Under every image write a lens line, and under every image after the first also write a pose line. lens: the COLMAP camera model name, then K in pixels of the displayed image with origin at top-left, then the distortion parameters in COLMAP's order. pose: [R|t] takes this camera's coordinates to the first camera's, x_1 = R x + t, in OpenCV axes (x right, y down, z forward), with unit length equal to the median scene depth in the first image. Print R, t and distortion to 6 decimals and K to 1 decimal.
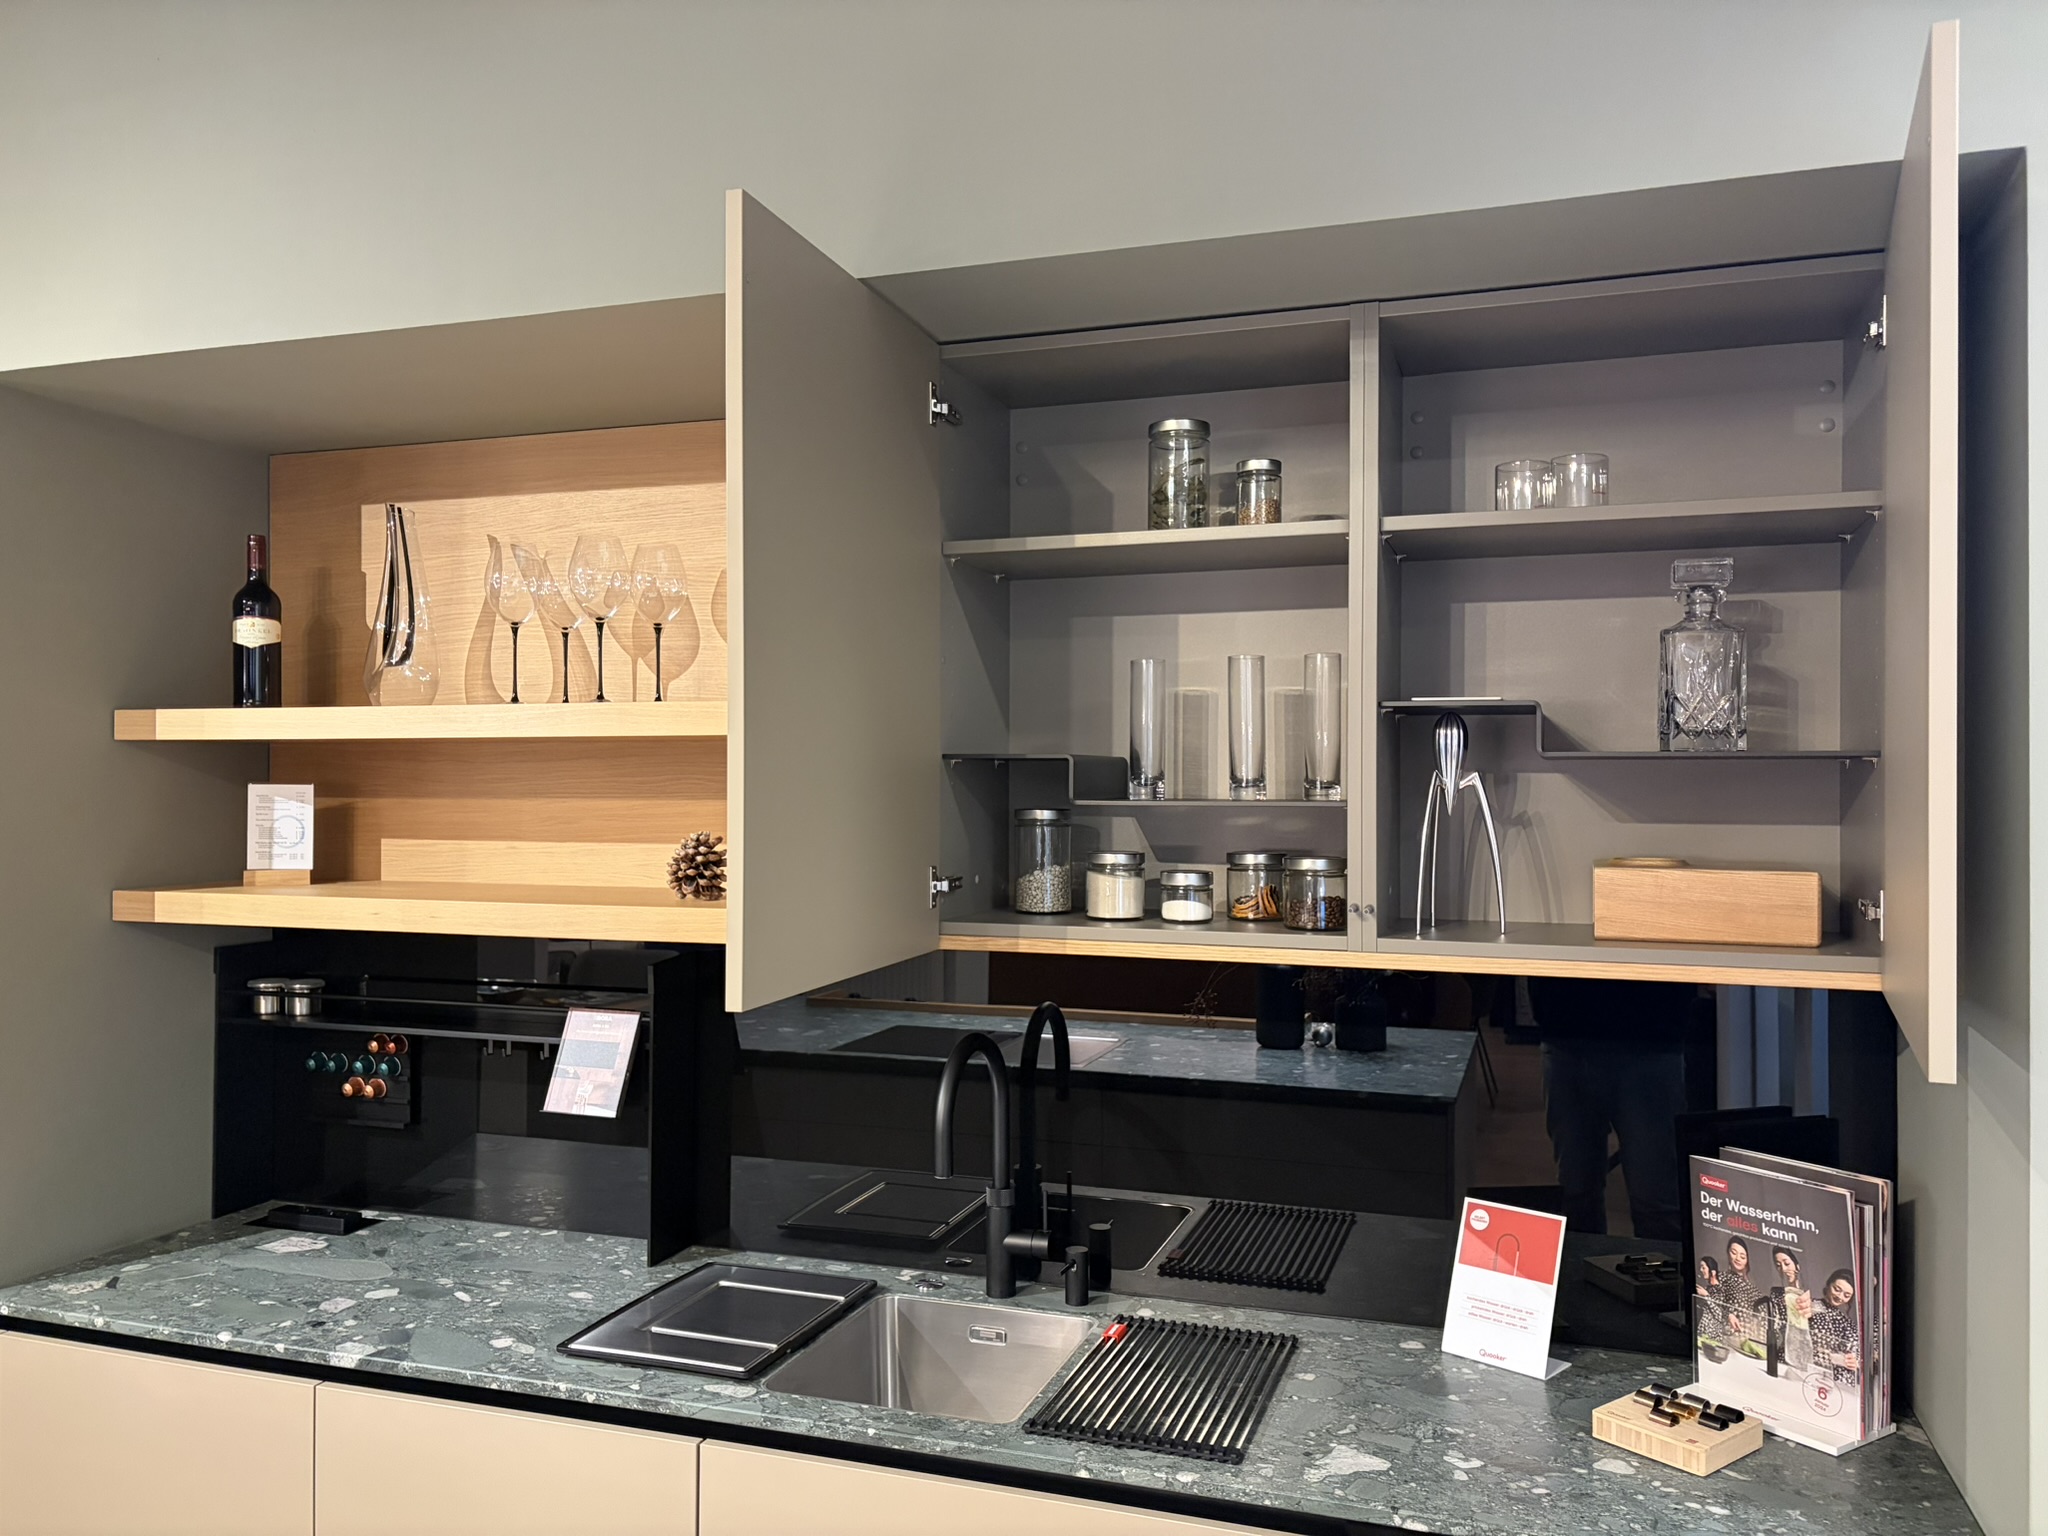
lens RADIAL K [[1554.5, 0, 1017.7], [0, 1554.5, 770.9], [0, 0, 1]] dist [0.014745, 0.002424]
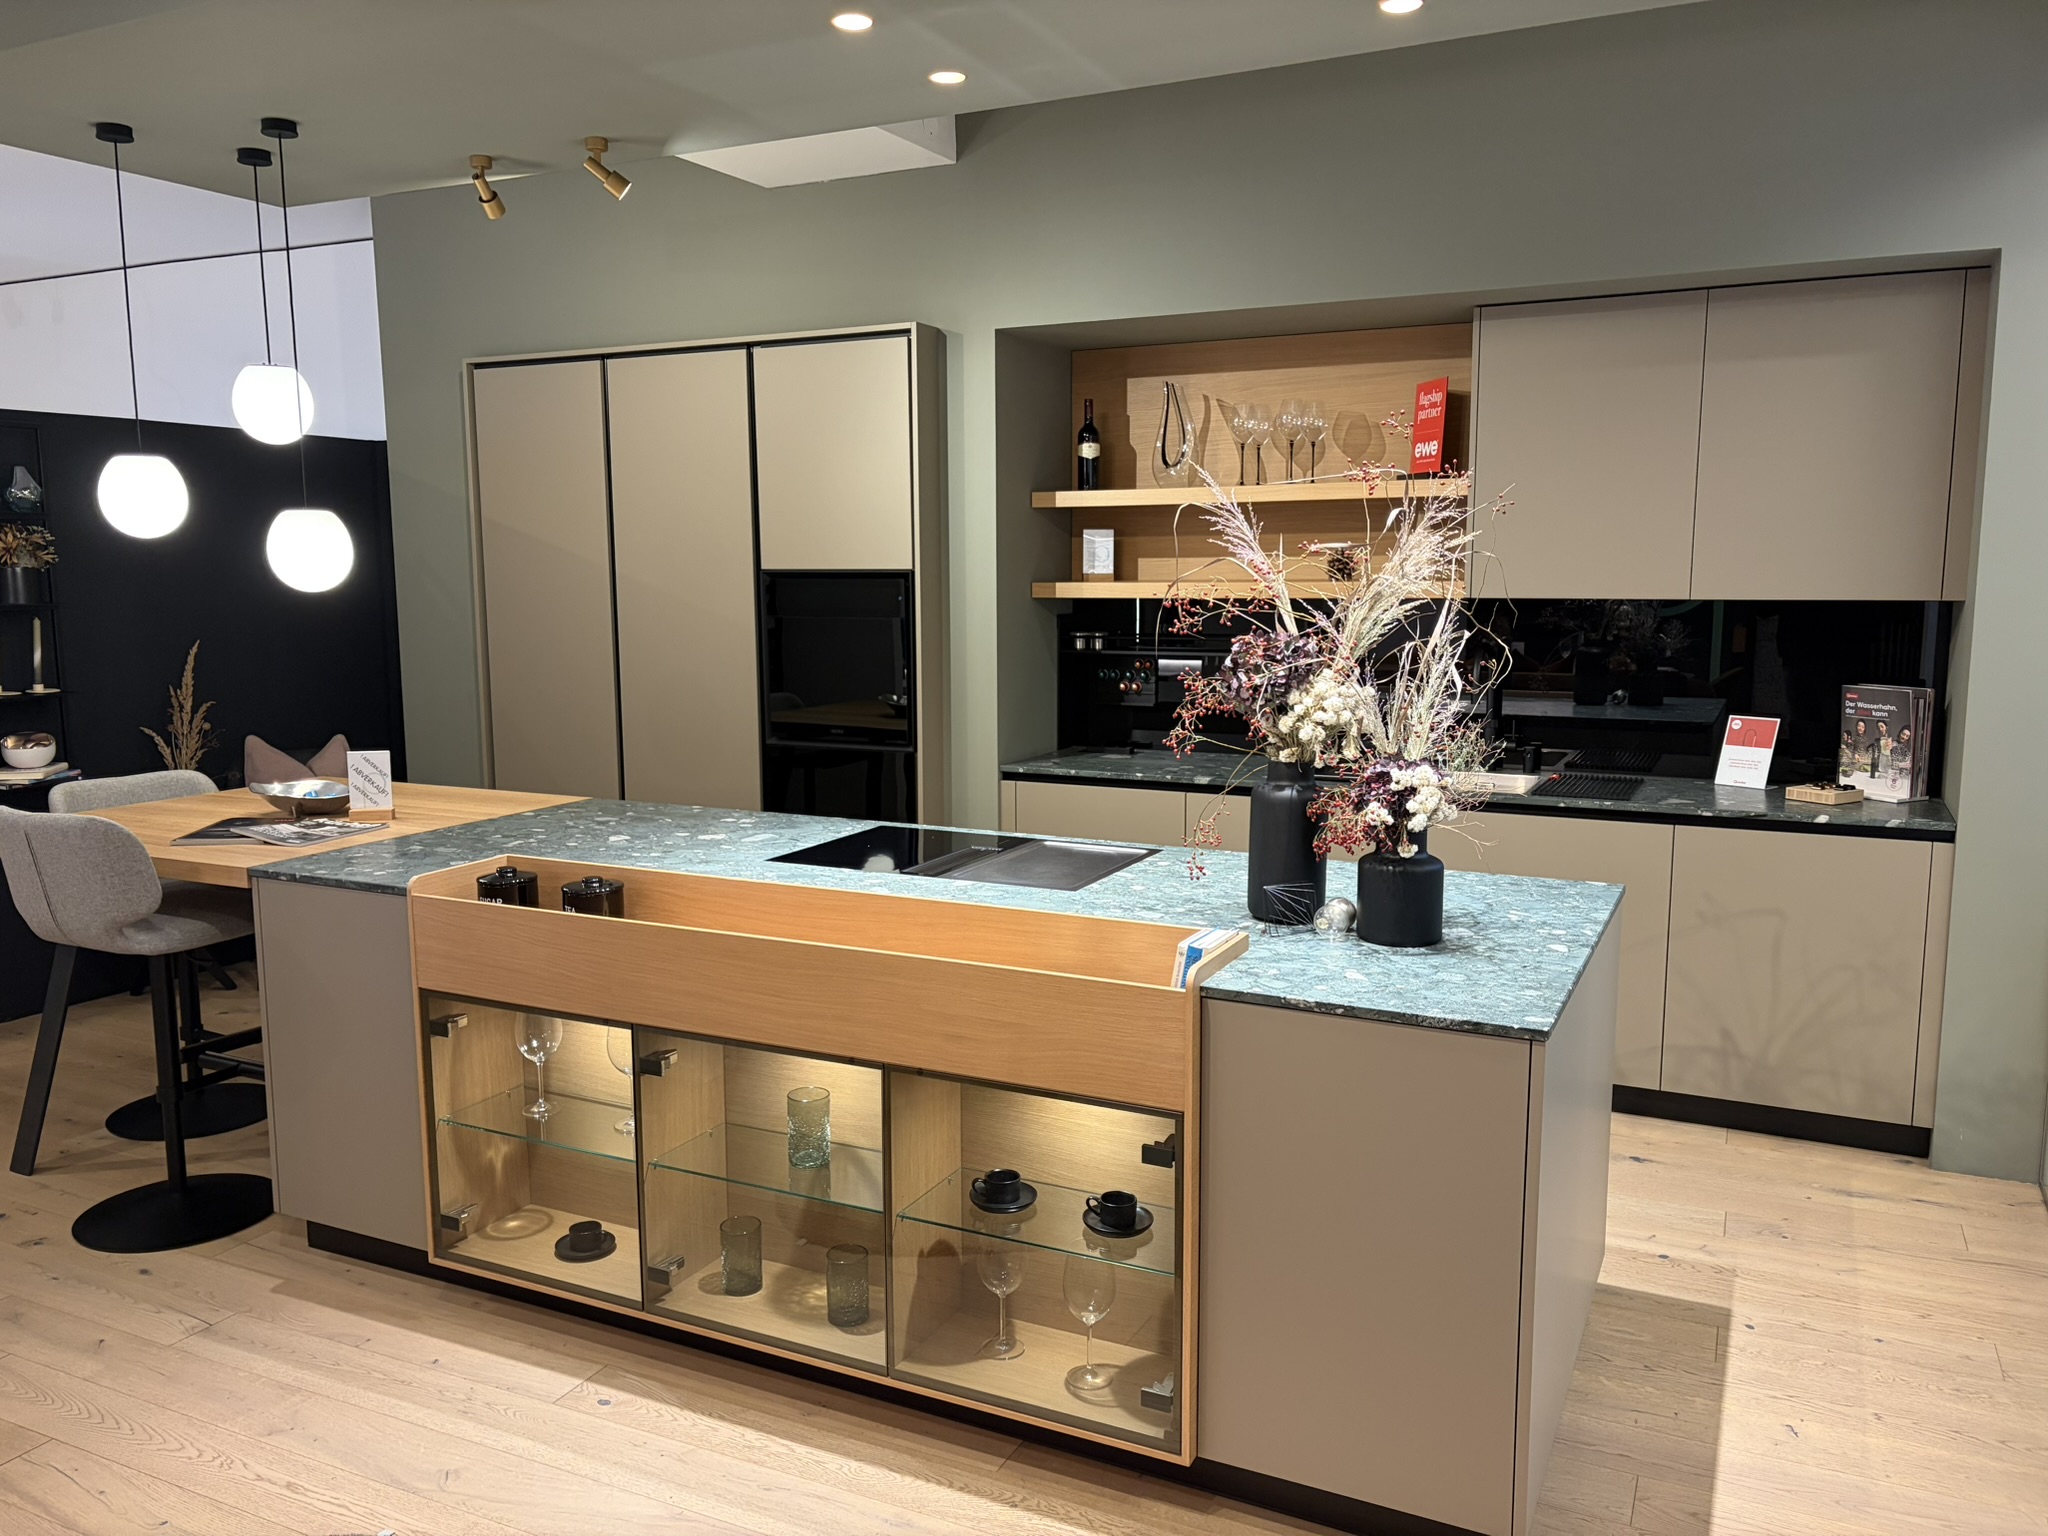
lens RADIAL K [[1576.0, 0, 989.7], [0, 1576.0, 769.2], [0, 0, 1]] dist [0.028288, -0.000741]
pose [[0.989910, 0.008565, -0.141441, -0.404669], [0.012098, 0.989418, 0.144588, 0.023685], [0.141183, -0.144840, 0.979331, -1.268392]]
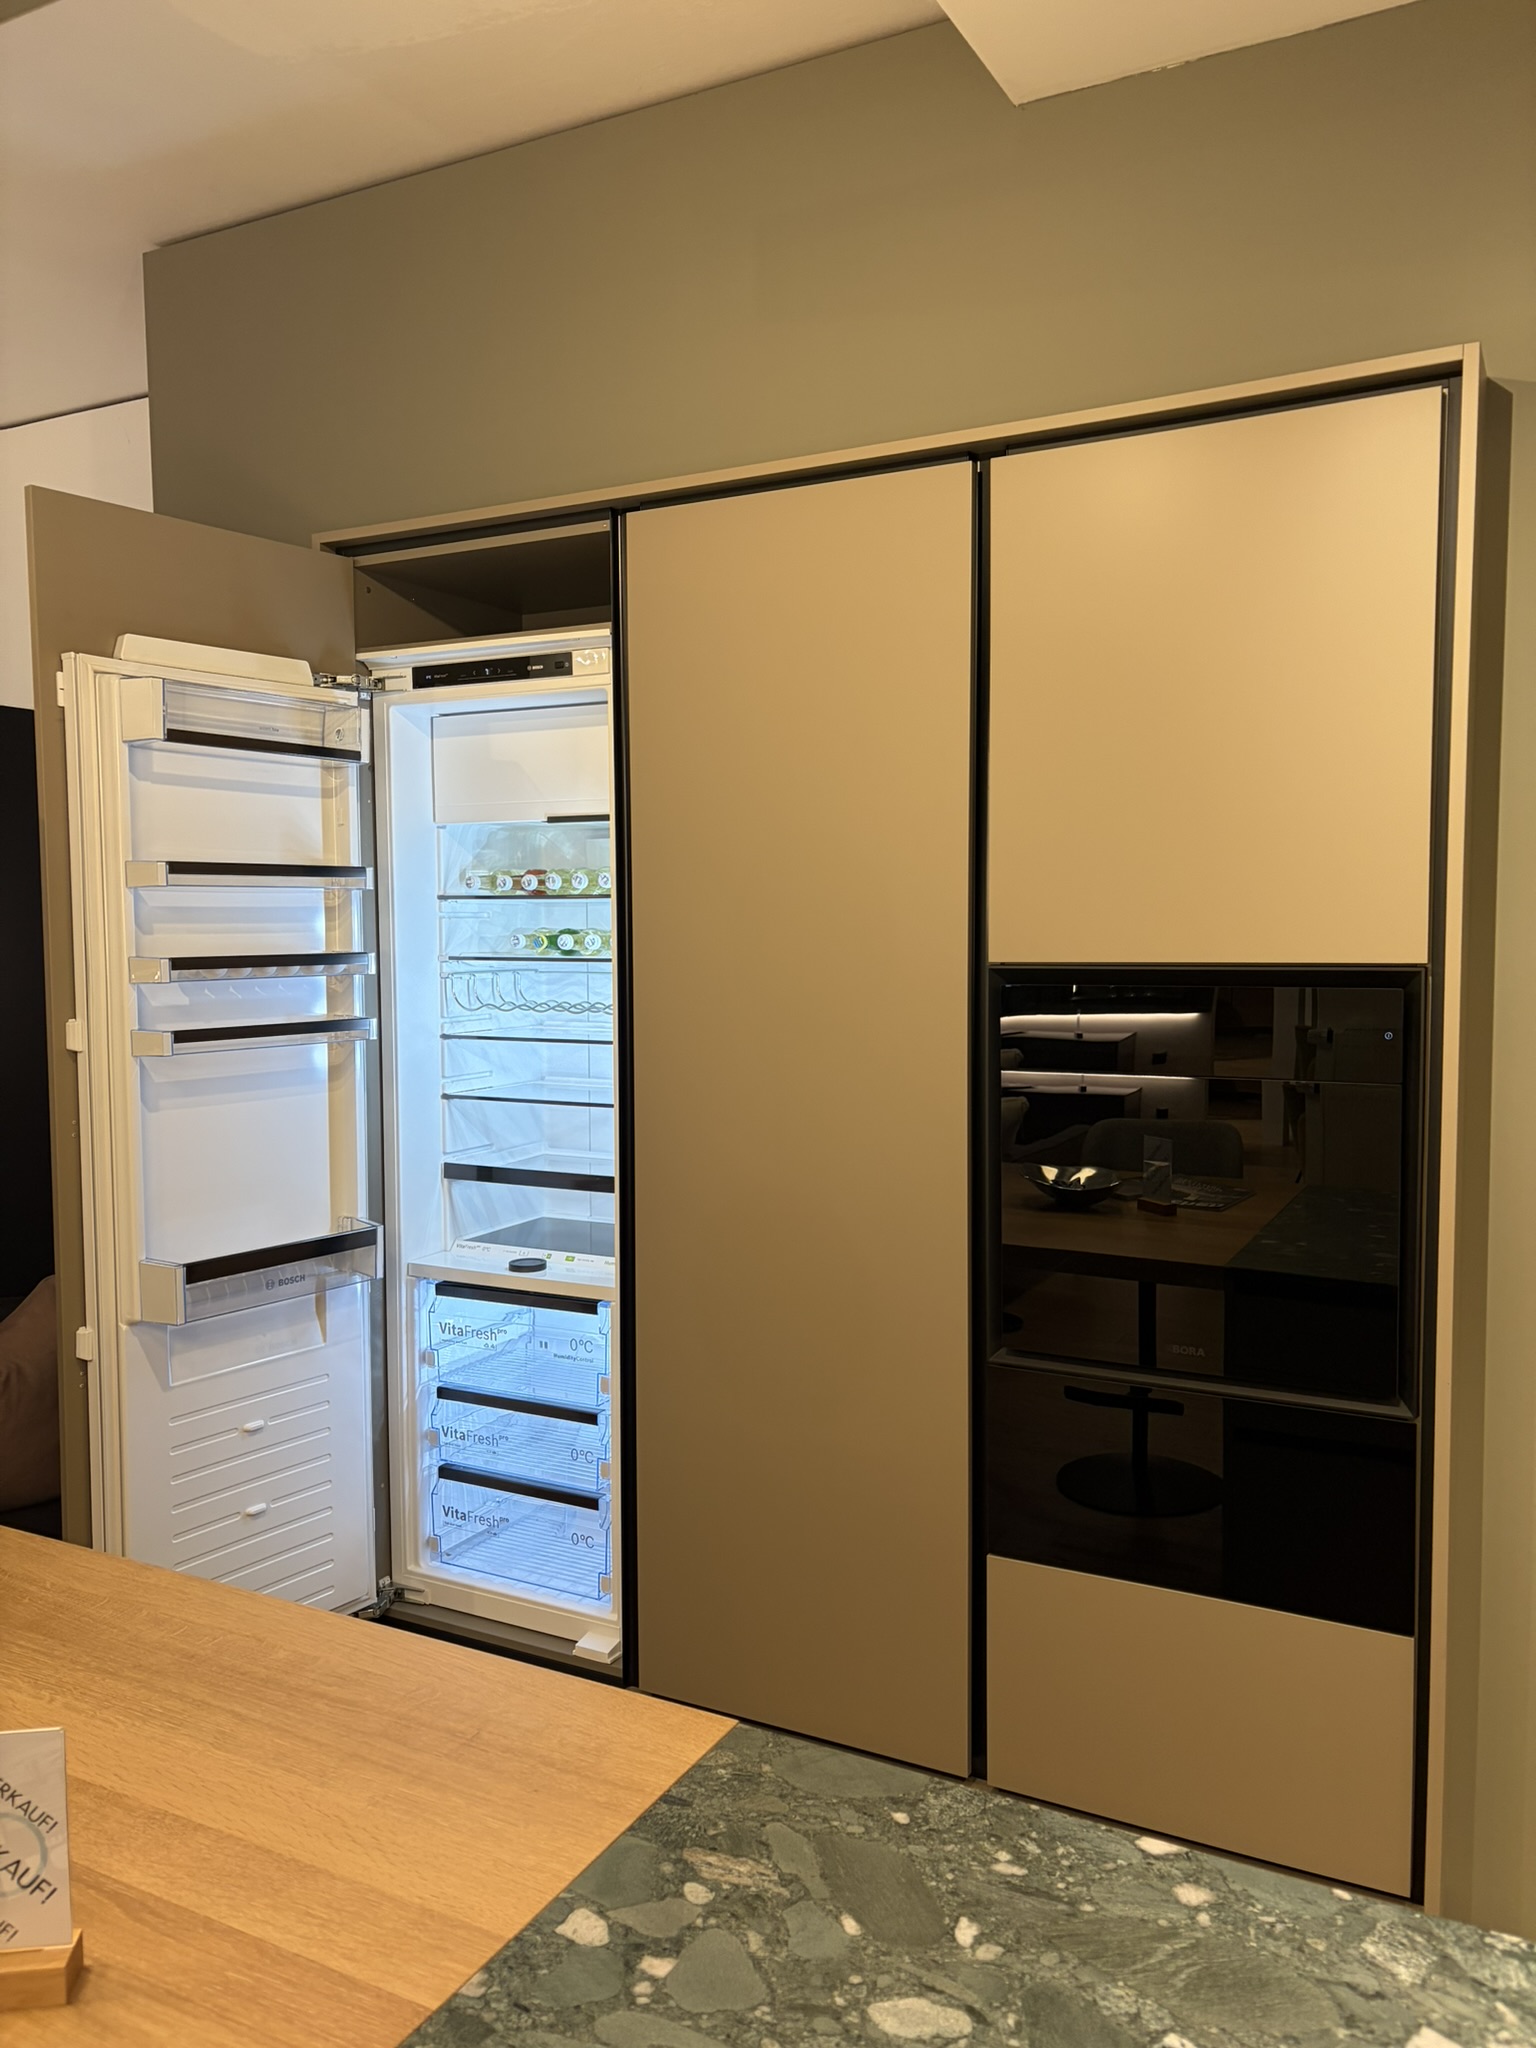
lens RADIAL K [[1530.5, 0, 757.0], [0, 1530.5, 1031.3], [0, 0, 1]] dist [0.093404, -0.112996]
pose [[0.987710, -0.000517, -0.156298, -1.108205], [0.013276, 0.996658, 0.080600, 0.024600], [0.155734, -0.081684, 0.984416, 0.094811]]
